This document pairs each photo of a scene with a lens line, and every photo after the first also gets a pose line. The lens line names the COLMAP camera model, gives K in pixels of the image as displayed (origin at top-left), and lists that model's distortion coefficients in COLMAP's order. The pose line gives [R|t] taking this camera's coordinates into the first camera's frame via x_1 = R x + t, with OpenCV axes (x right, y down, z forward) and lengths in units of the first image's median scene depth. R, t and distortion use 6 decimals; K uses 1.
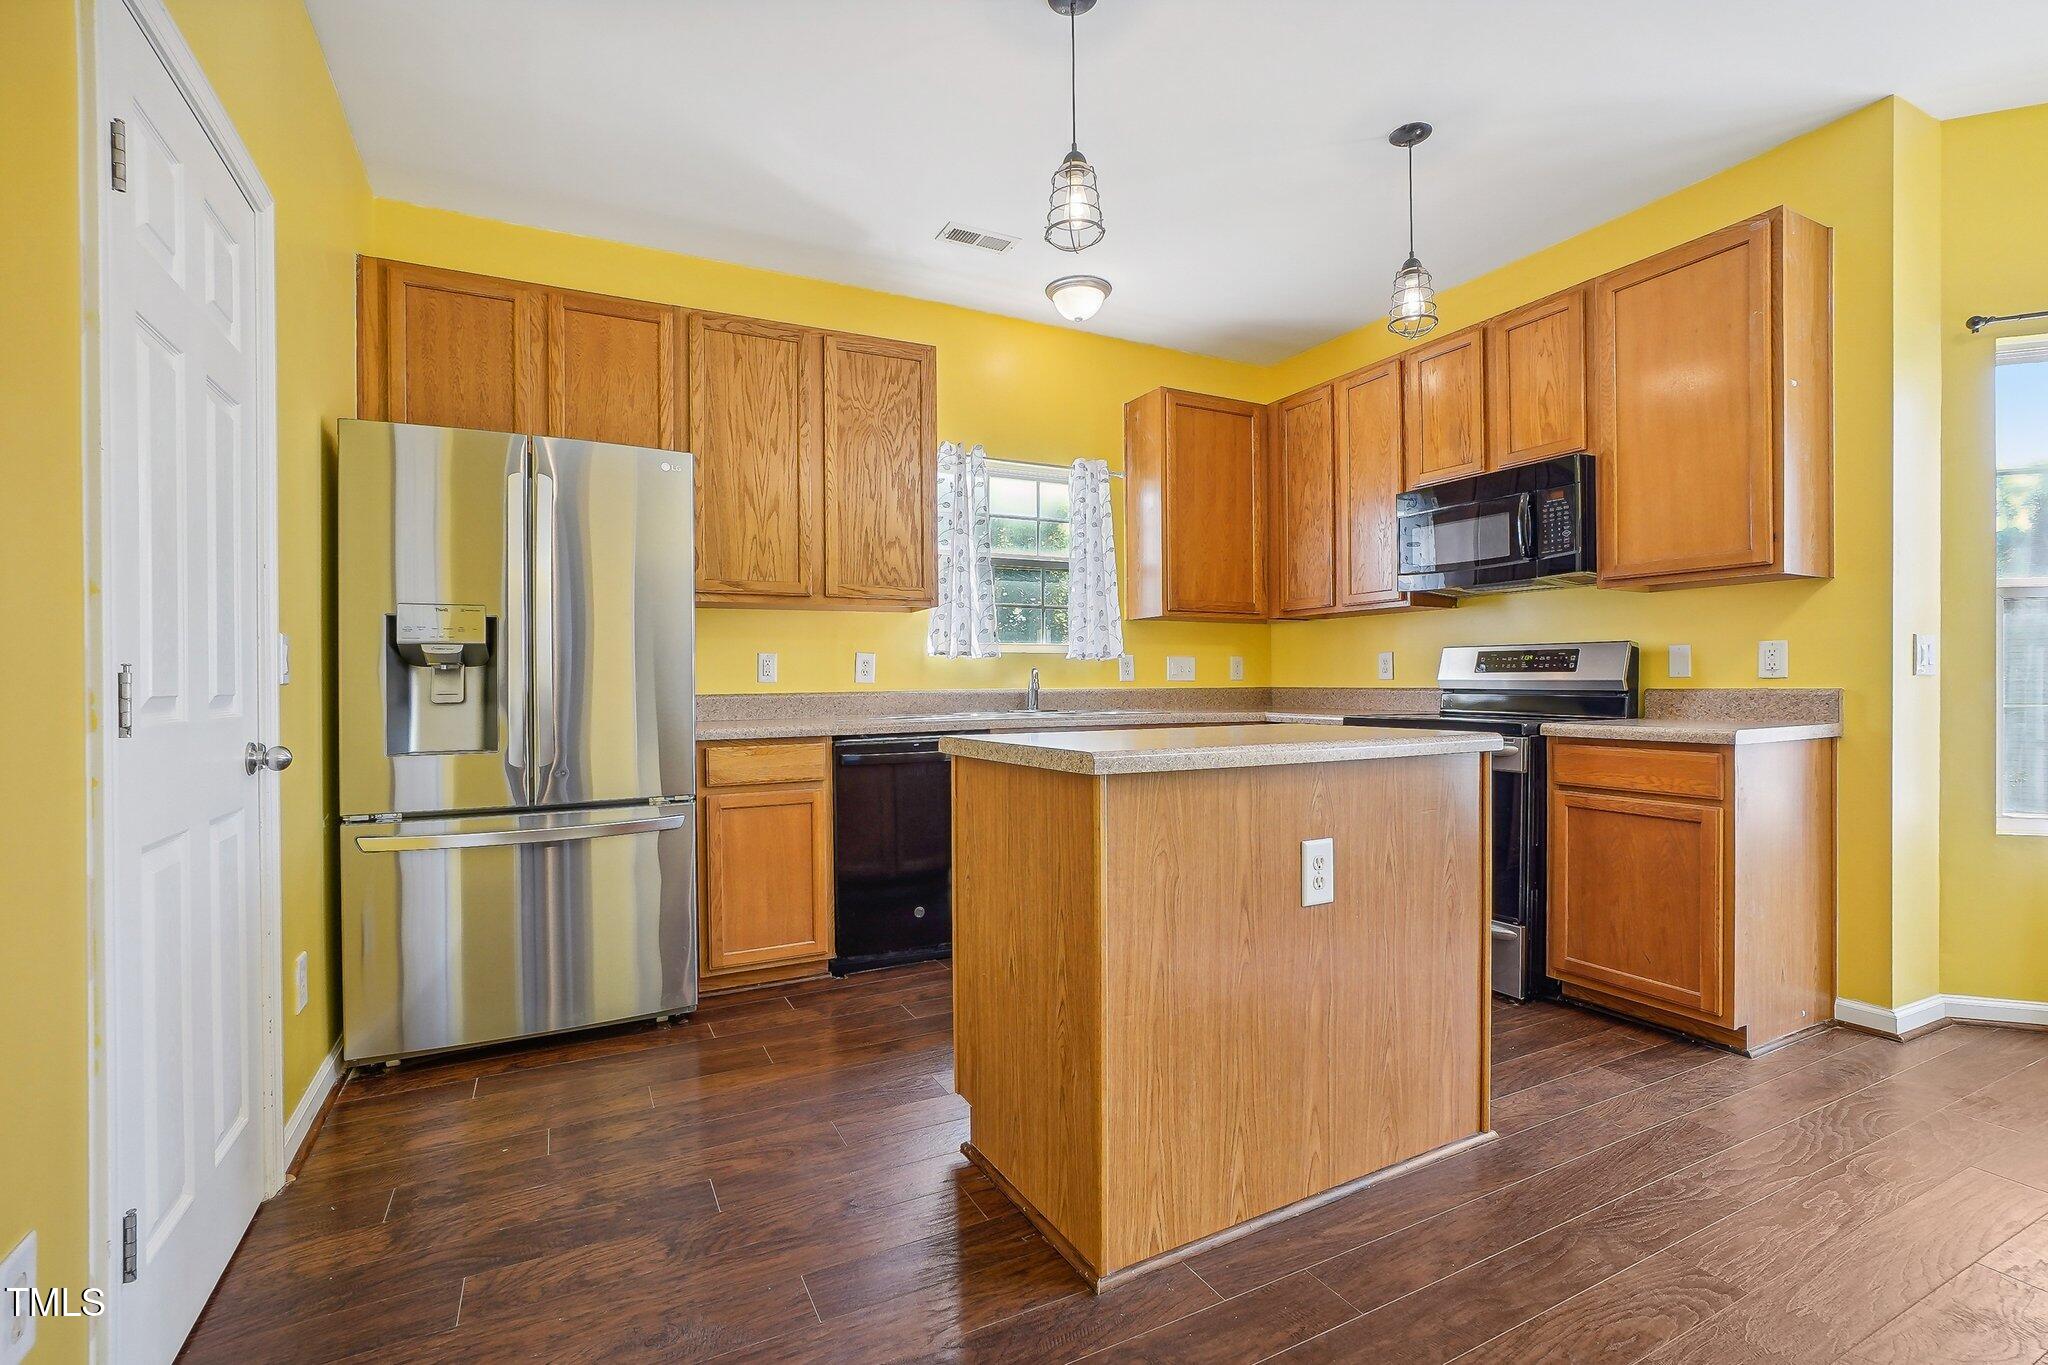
lens RADIAL K [[903.3, 0, 1024.0], [0, 903.3, 682.9], [0, 0, 1]] dist [-0.013896, 0.005554]
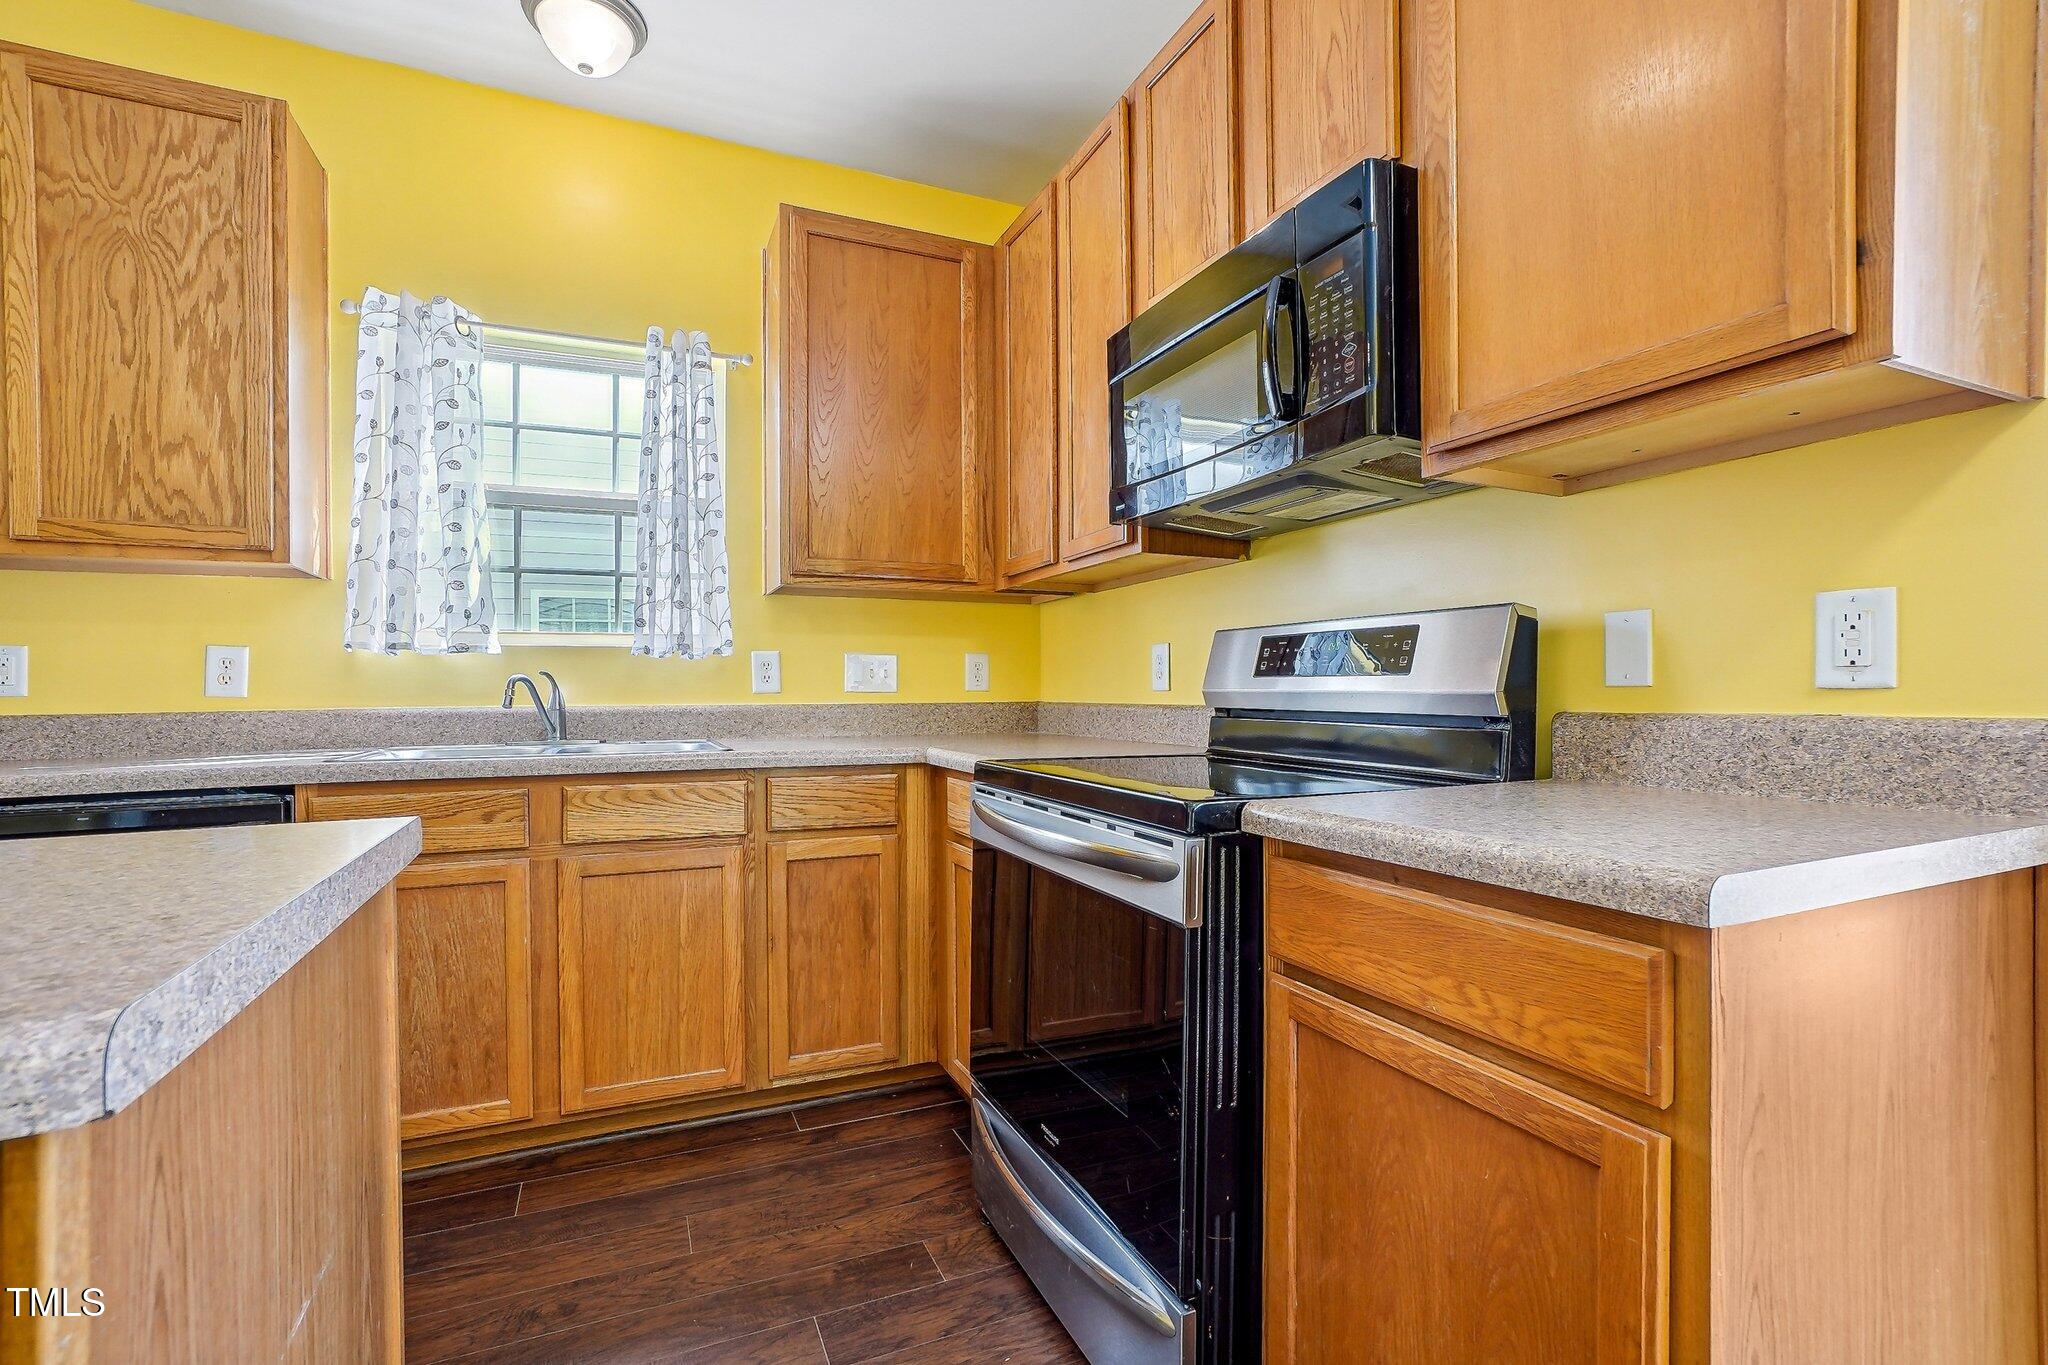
lens RADIAL K [[903.3, 0, 1014.5], [0, 903.3, 696.2], [0, 0, 1]] dist [-0.013896, 0.005554]
pose [[0.998151, -0.000081, -0.060789, 0.408413], [0.000352, 0.999990, 0.004442, -0.003126], [0.060788, -0.004456, 0.998141, 0.487327]]
